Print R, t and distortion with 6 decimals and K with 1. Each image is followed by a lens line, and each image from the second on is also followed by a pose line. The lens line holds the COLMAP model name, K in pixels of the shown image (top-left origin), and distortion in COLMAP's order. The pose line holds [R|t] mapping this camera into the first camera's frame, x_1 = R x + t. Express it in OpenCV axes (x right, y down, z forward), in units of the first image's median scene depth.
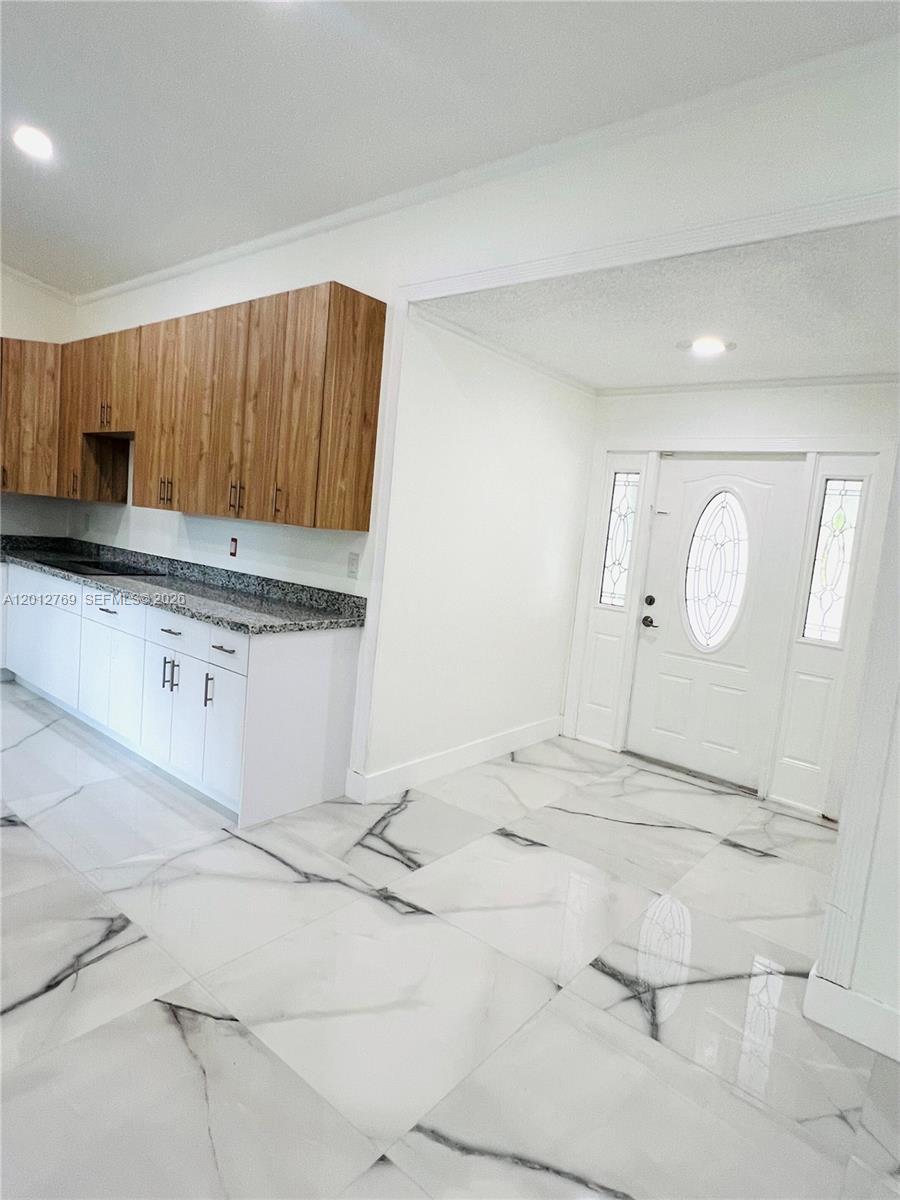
lens RADIAL K [[674.4, 0, 451.2], [0, 674.4, 594.0], [0, 0, 1]] dist [-0.002365, -0.001384]
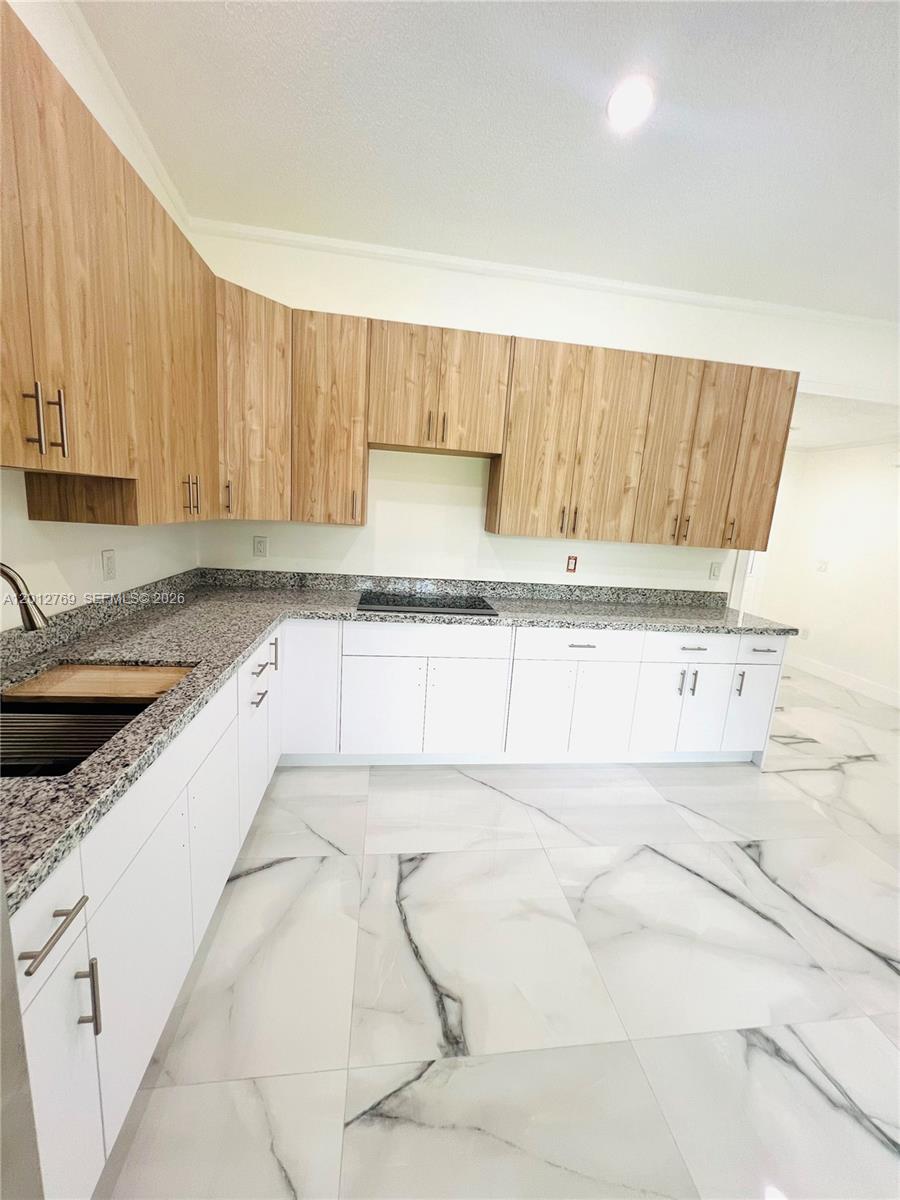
lens RADIAL K [[479.4, 0, 455.7], [0, 479.4, 597.1], [0, 0, 1]] dist [-0.005220, 0.000743]
pose [[0.682468, -0.178974, 0.708664, -1.168017], [0.070448, 0.981150, 0.179947, -0.195966], [-0.727512, -0.072884, 0.682212, 0.664675]]
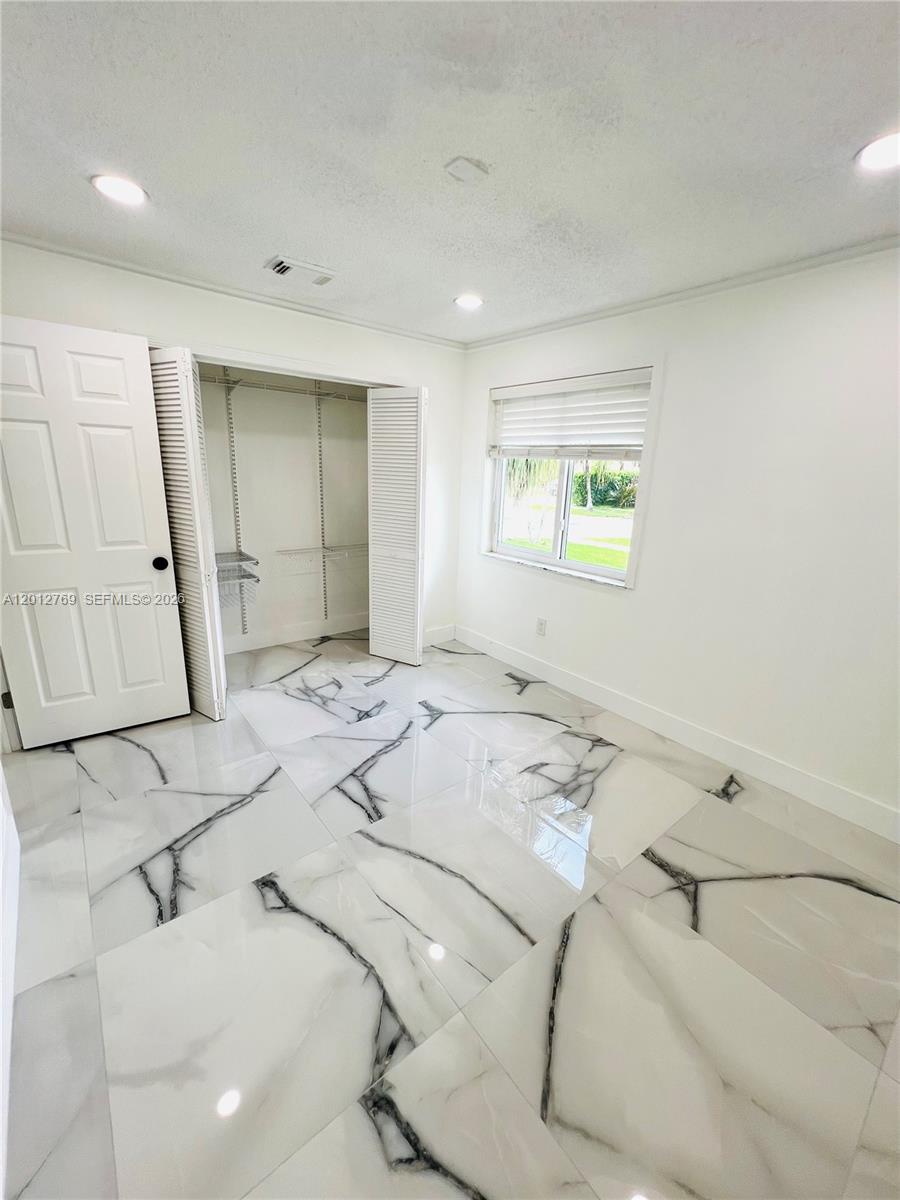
lens RADIAL K [[479.4, 0, 455.7], [0, 479.4, 597.1], [0, 0, 1]] dist [-0.005220, 0.000743]
pose [[-0.189914, 0.158248, -0.968963, -0.576014], [-0.159086, 0.968923, 0.189421, -0.192080], [0.968826, 0.190122, -0.158837, 1.104872]]
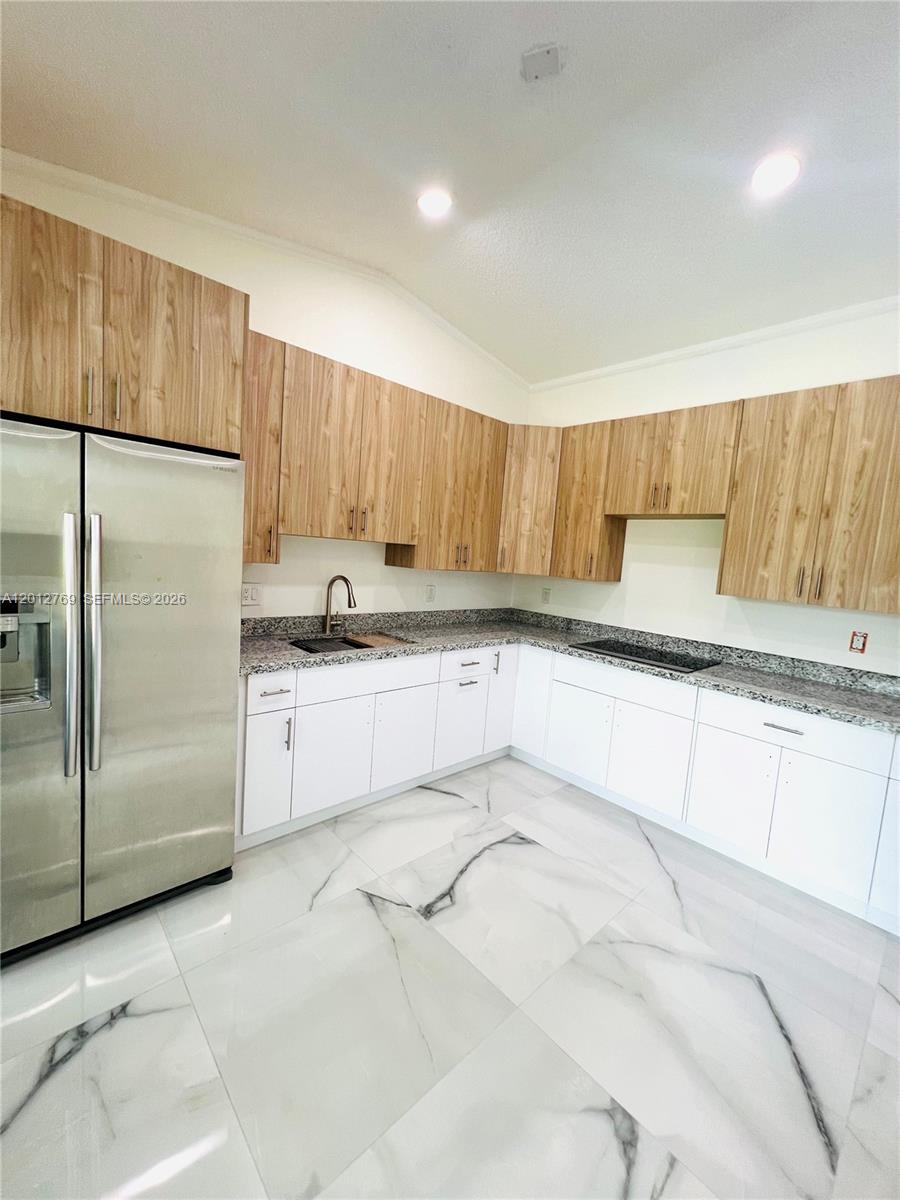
lens RADIAL K [[479.4, 0, 455.7], [0, 479.4, 597.1], [0, 0, 1]] dist [-0.005220, 0.000743]
pose [[0.991358, -0.007135, -0.130990, -0.860180], [0.004822, 0.999827, -0.017966, -0.135413], [0.131095, 0.017179, 0.991221, 0.350826]]
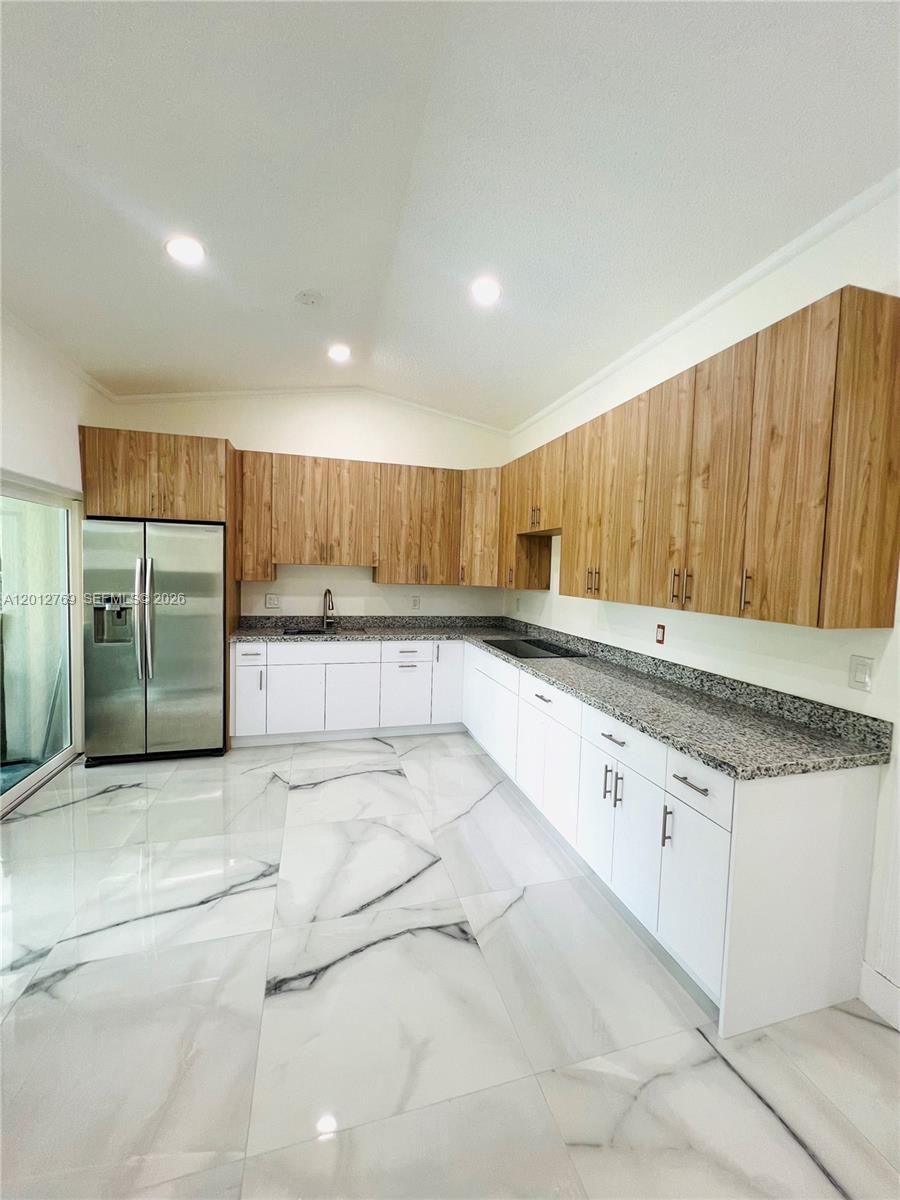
lens RADIAL K [[479.4, 0, 455.7], [0, 479.4, 597.1], [0, 0, 1]] dist [-0.005220, 0.000743]
pose [[0.824840, -0.035627, -0.564243, -0.199116], [-0.010251, 0.996906, -0.077931, -0.074430], [0.565273, 0.070065, 0.821923, 0.303912]]
